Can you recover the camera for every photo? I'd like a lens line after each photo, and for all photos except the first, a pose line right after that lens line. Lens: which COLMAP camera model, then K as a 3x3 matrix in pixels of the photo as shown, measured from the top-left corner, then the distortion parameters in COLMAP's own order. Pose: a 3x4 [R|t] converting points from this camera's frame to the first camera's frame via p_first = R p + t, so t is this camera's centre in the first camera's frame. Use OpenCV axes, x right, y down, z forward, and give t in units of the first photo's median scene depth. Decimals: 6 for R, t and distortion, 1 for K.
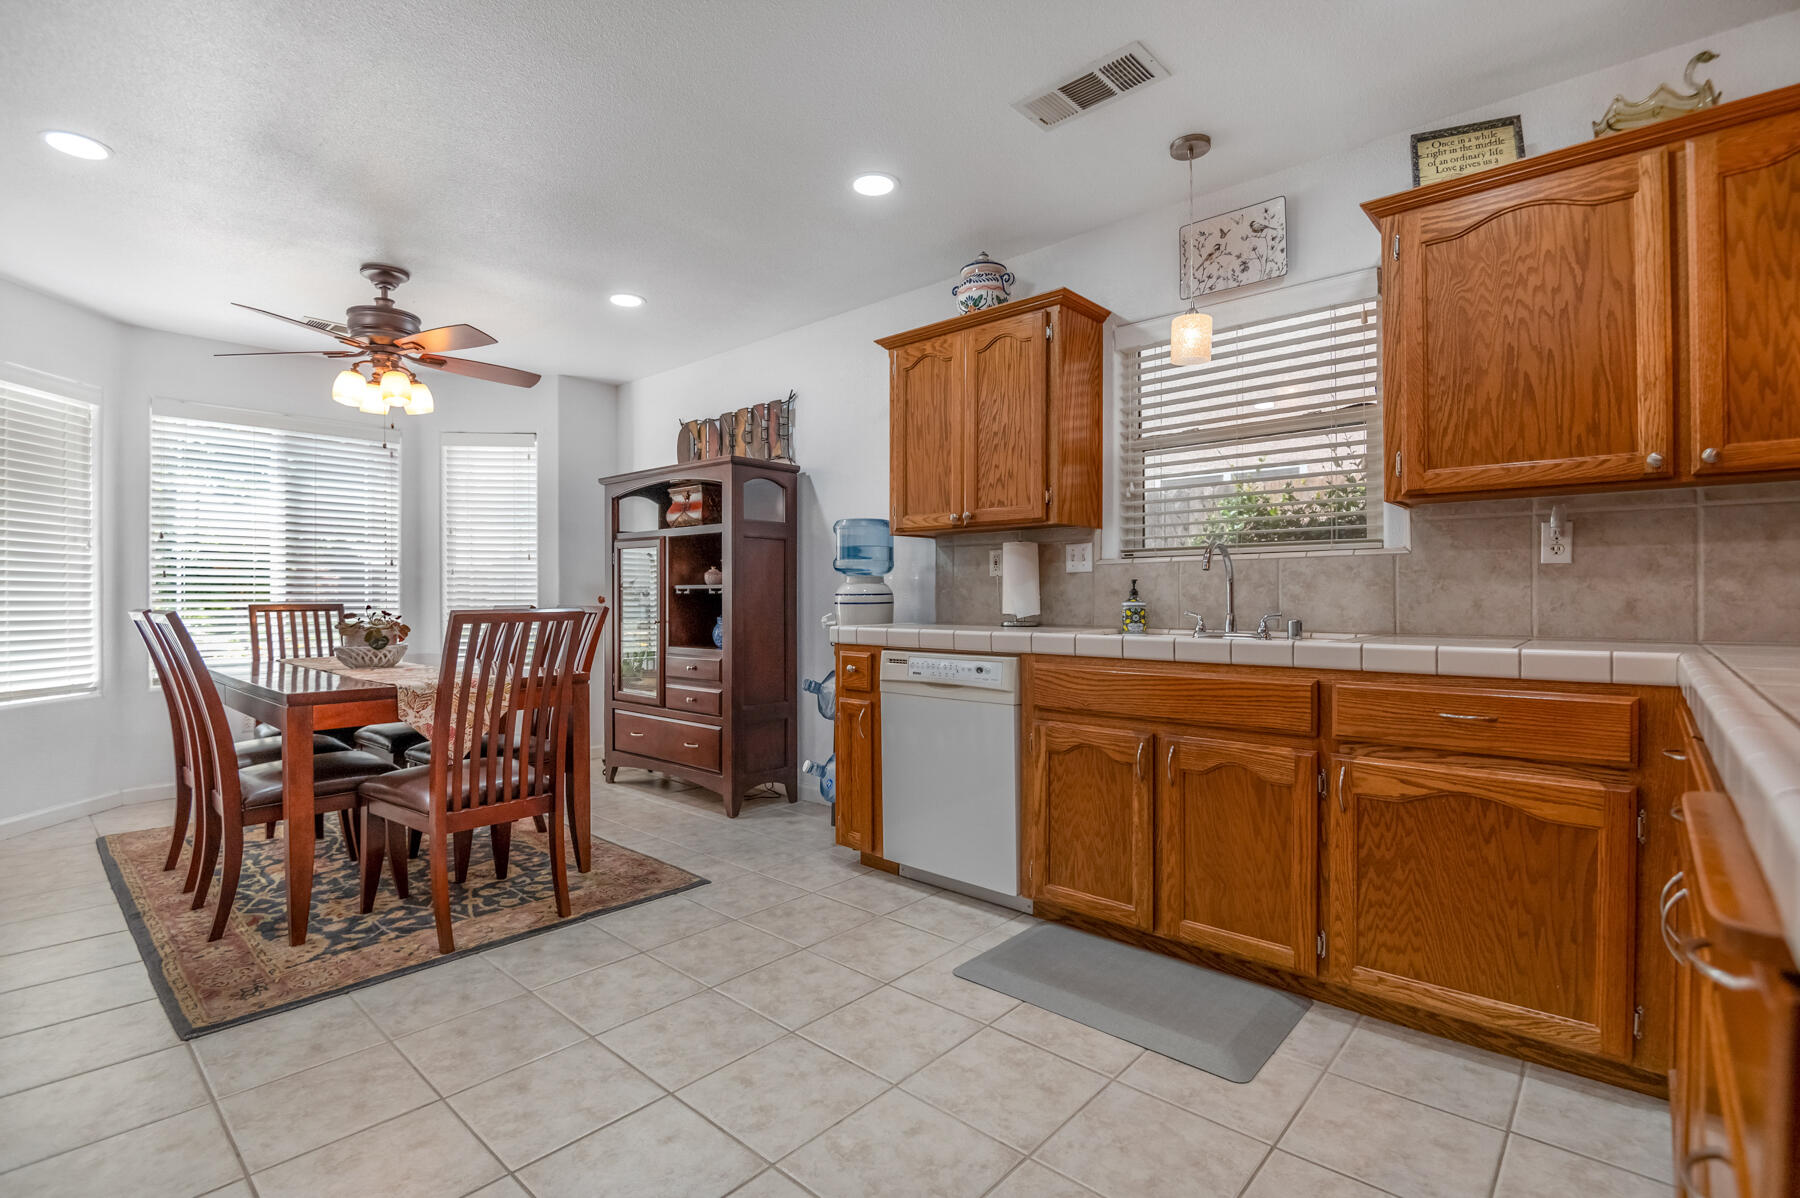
lens RADIAL K [[832.7, 0, 857.7], [0, 832.7, 609.9], [0, 0, 1]] dist [-0.000772, -0.013398]
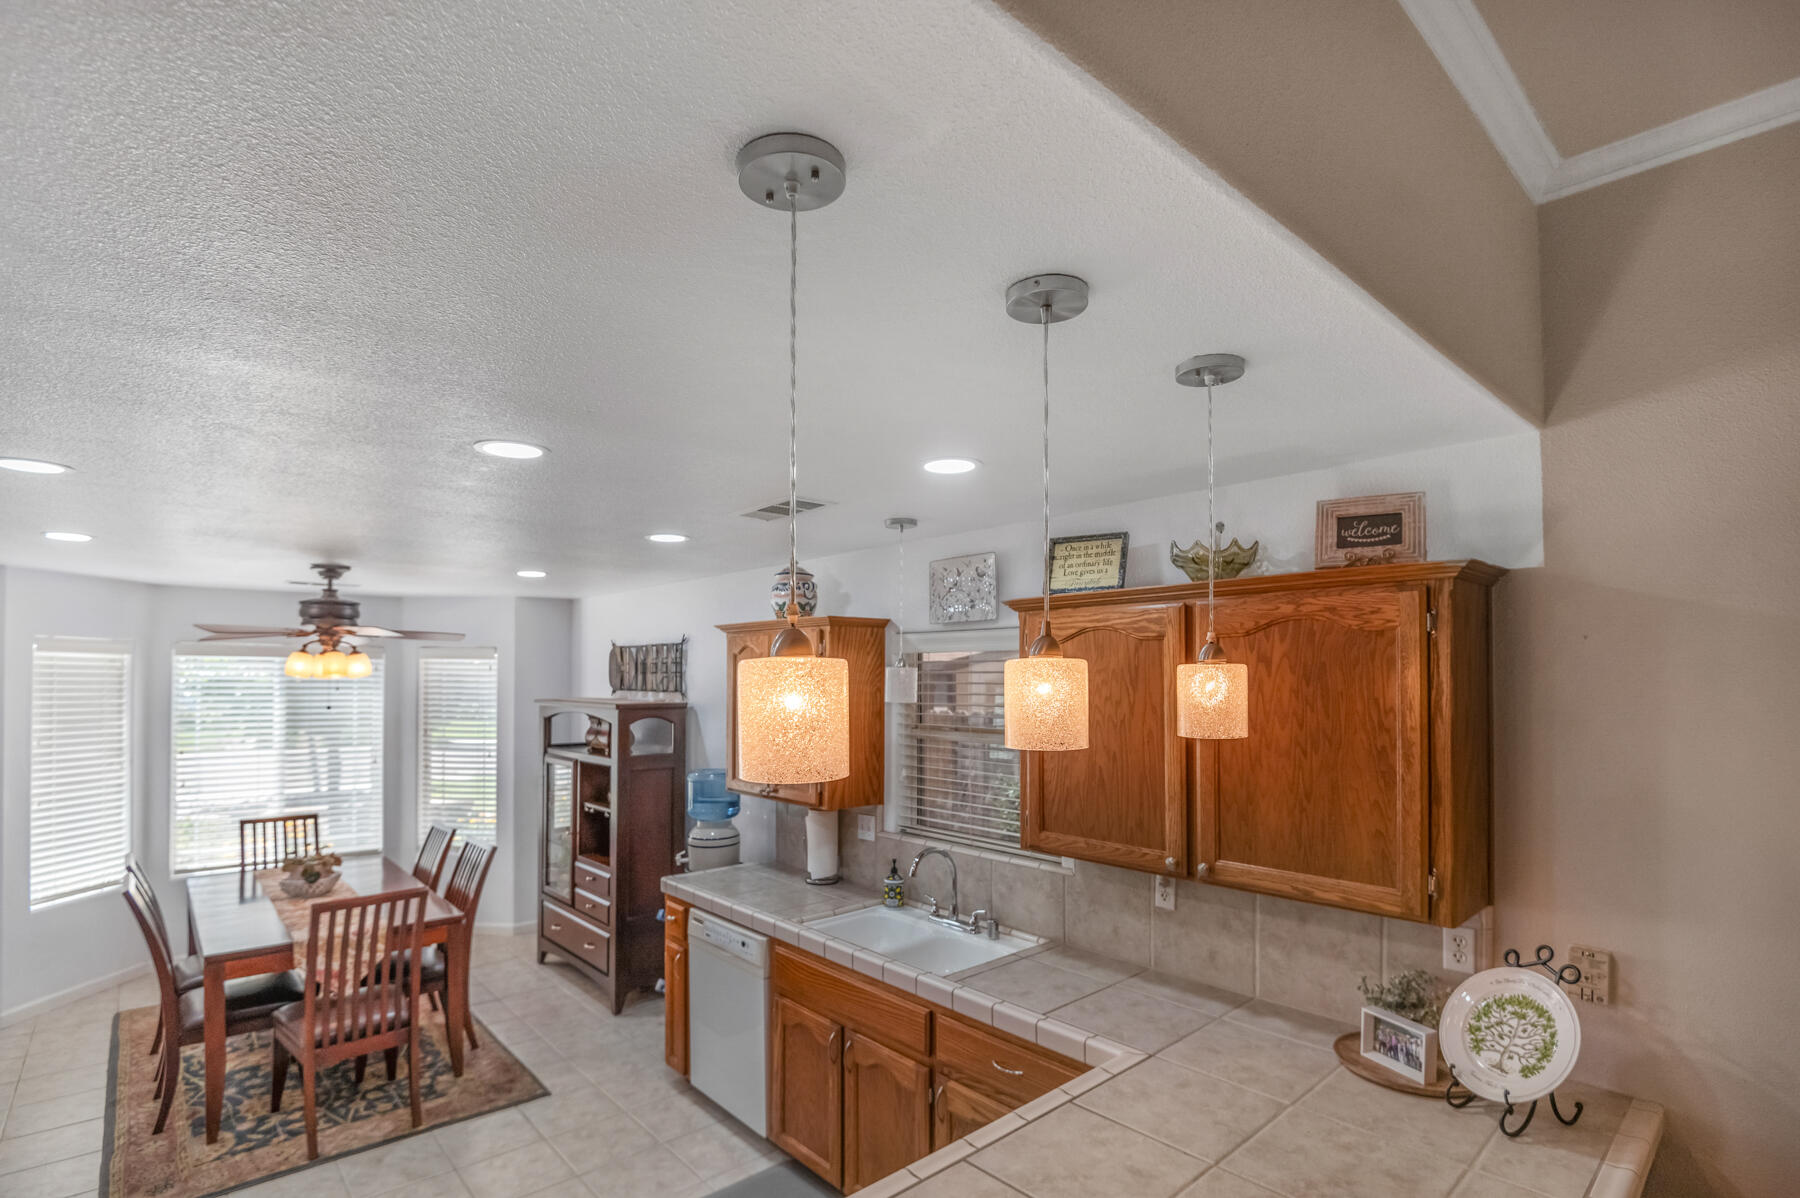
lens RADIAL K [[840.4, 0, 847.5], [0, 840.4, 675.8], [0, 0, 1]] dist [-0.001107, -0.013690]
pose [[0.993824, 0.005550, -0.110828, 0.467611], [-0.007754, 0.999780, -0.019469, -0.318357], [0.110696, 0.020208, 0.993649, -0.213477]]
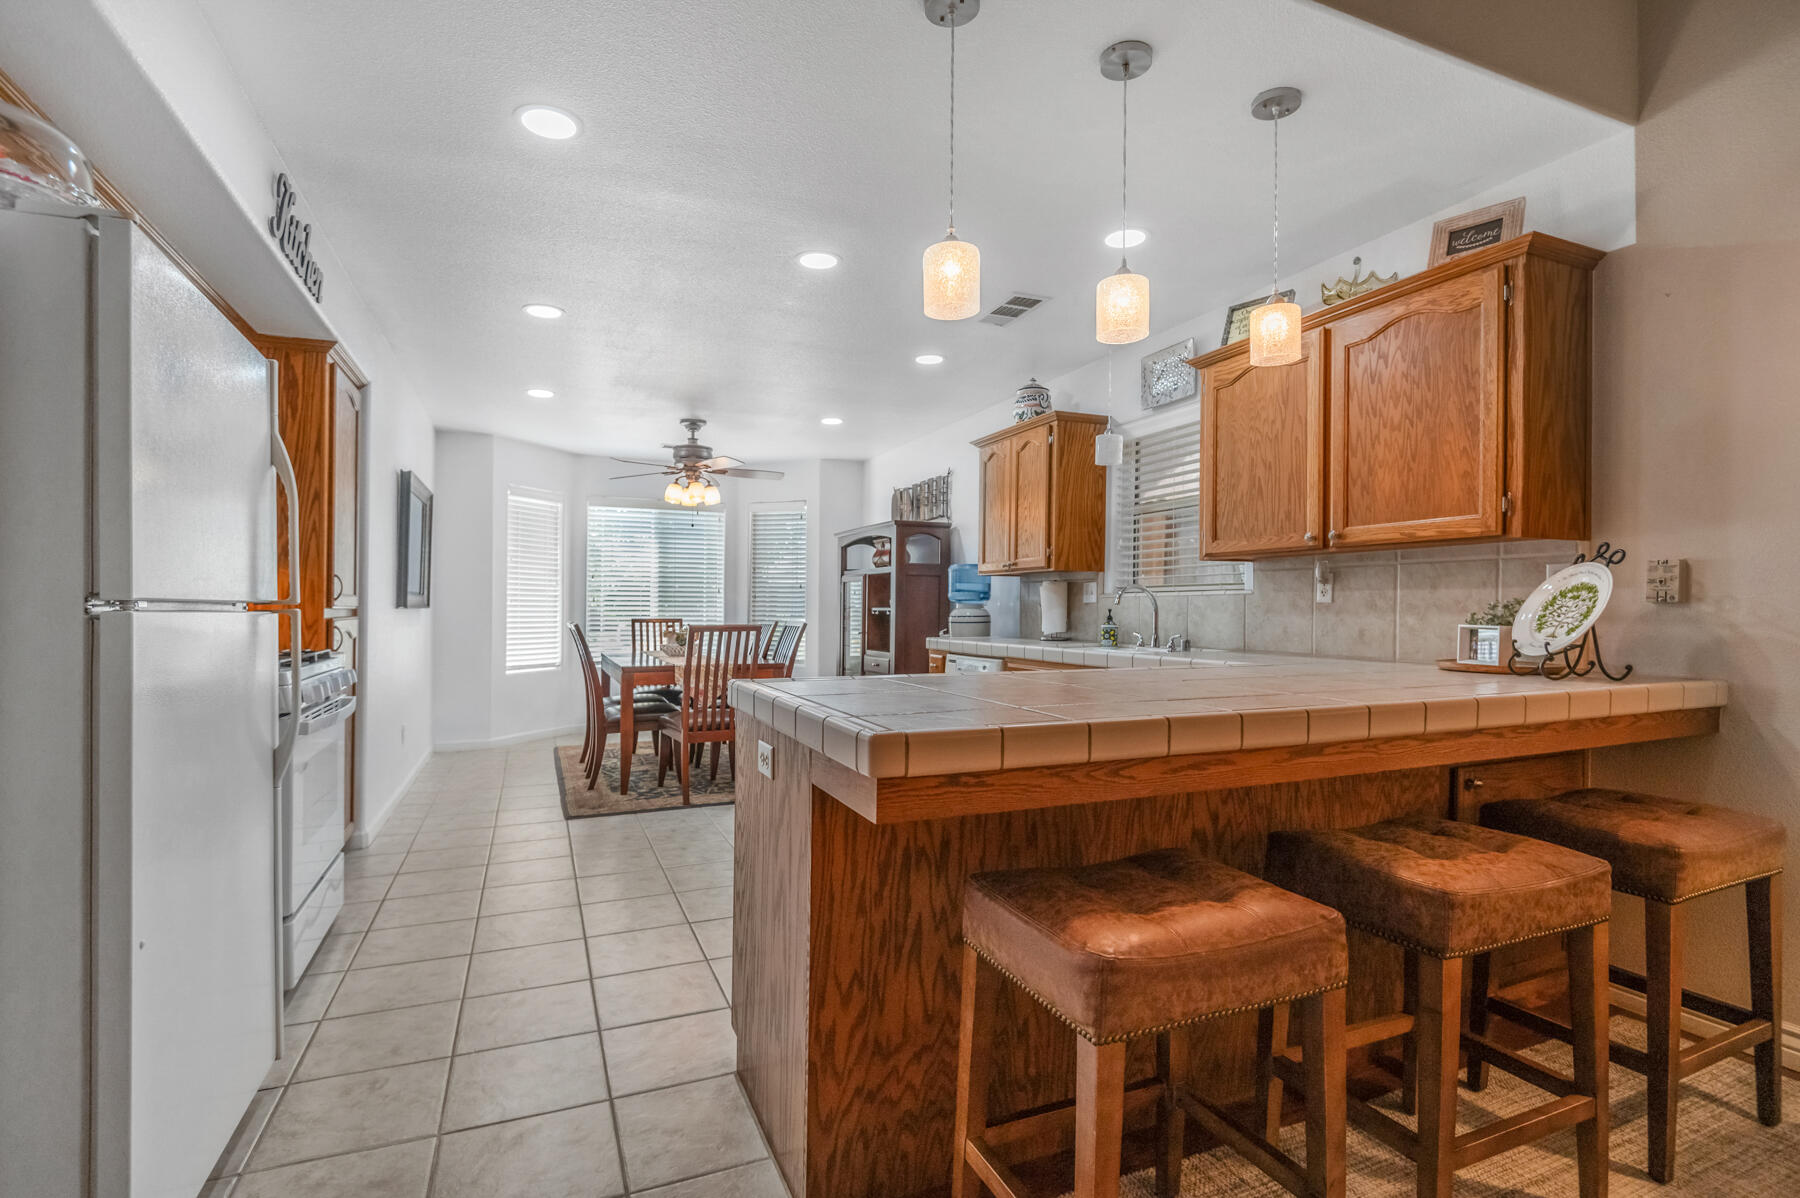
lens RADIAL K [[824.1, 0, 878.2], [0, 824.1, 630.8], [0, 0, 1]] dist [0.001119, -0.014159]
pose [[0.914675, 0.016106, -0.403870, 0.635787], [-0.011985, 0.999847, 0.012730, -0.015355], [0.404013, -0.006804, 0.914728, -0.524736]]
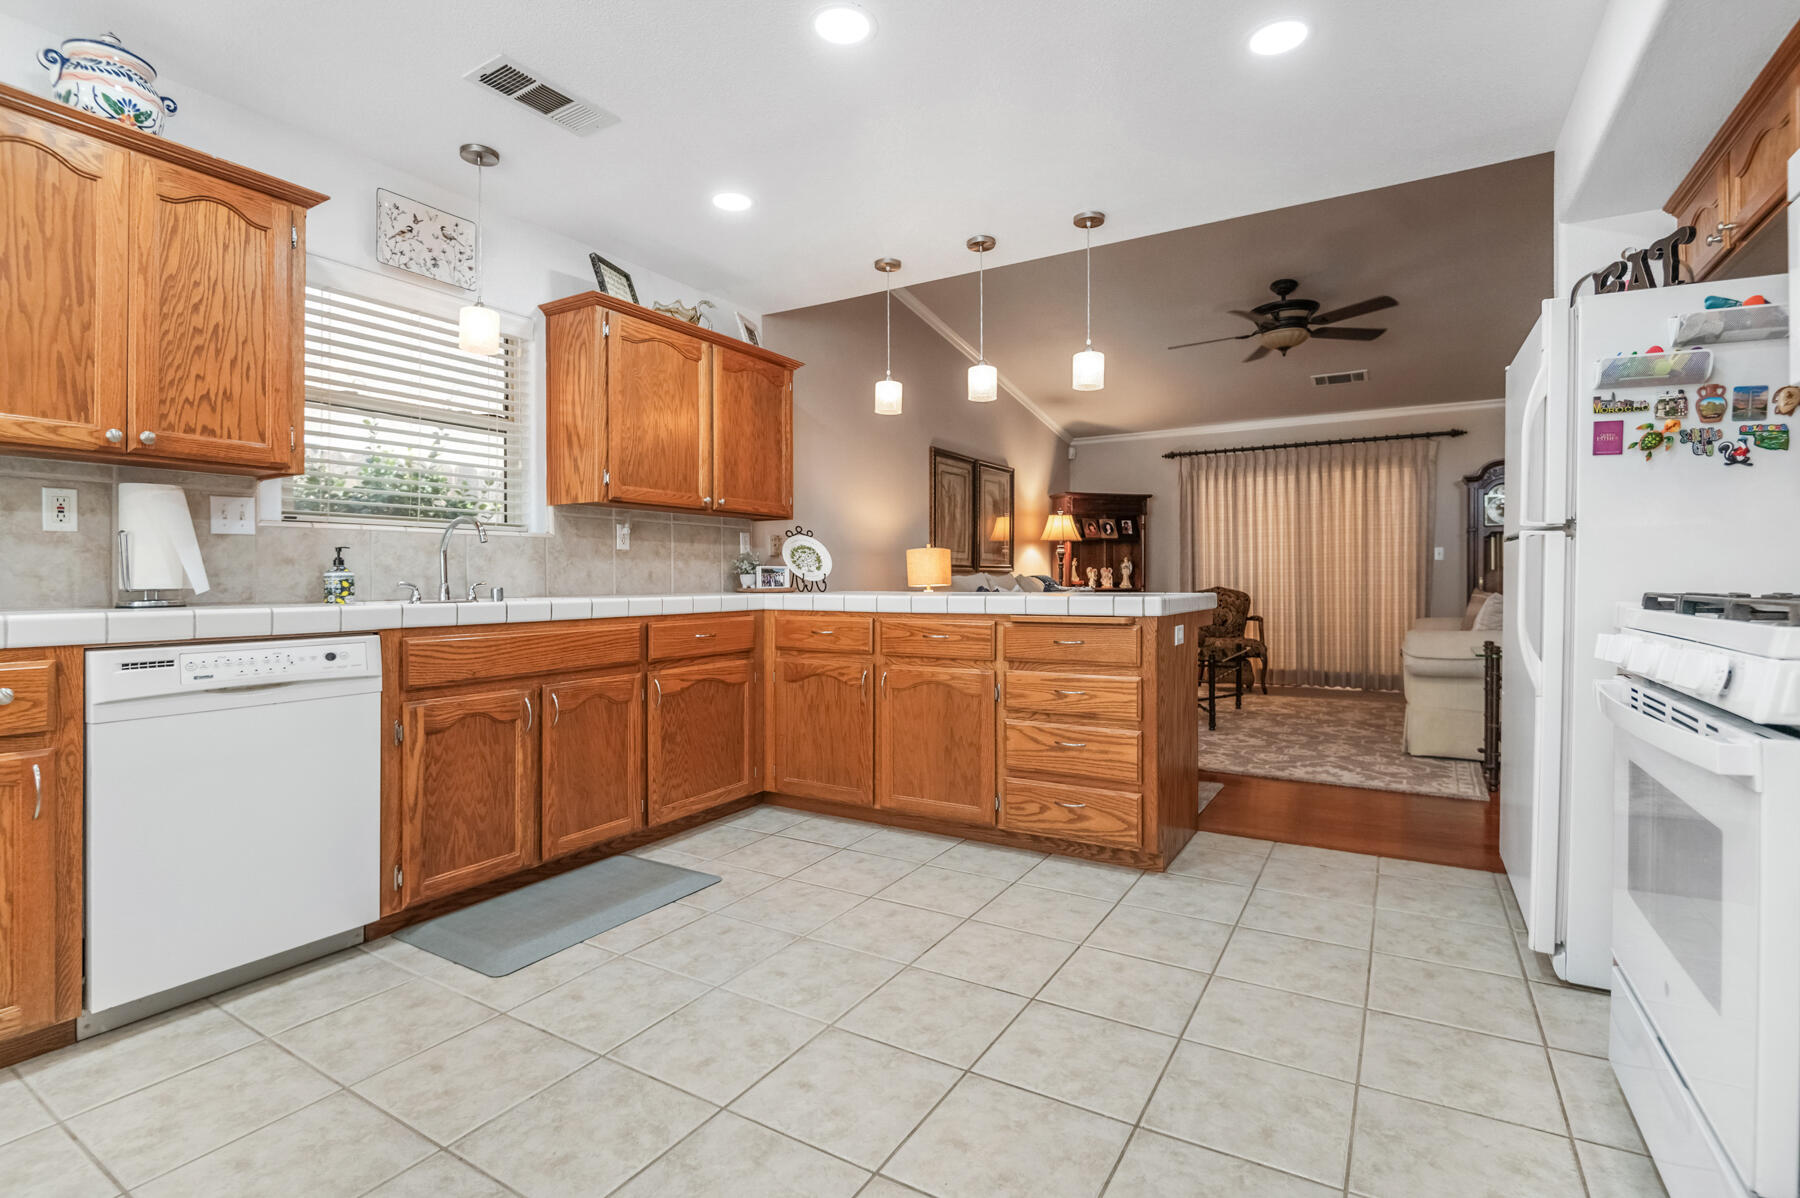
lens RADIAL K [[816.5, 0, 946.1], [0, 816.5, 587.6], [0, 0, 1]] dist [-0.000802, -0.006437]
pose [[-0.241935, -0.007203, 0.970266, -0.798018], [0.020022, 0.999722, 0.012414, 0.010934], [-0.970086, 0.022430, -0.241724, 0.681683]]
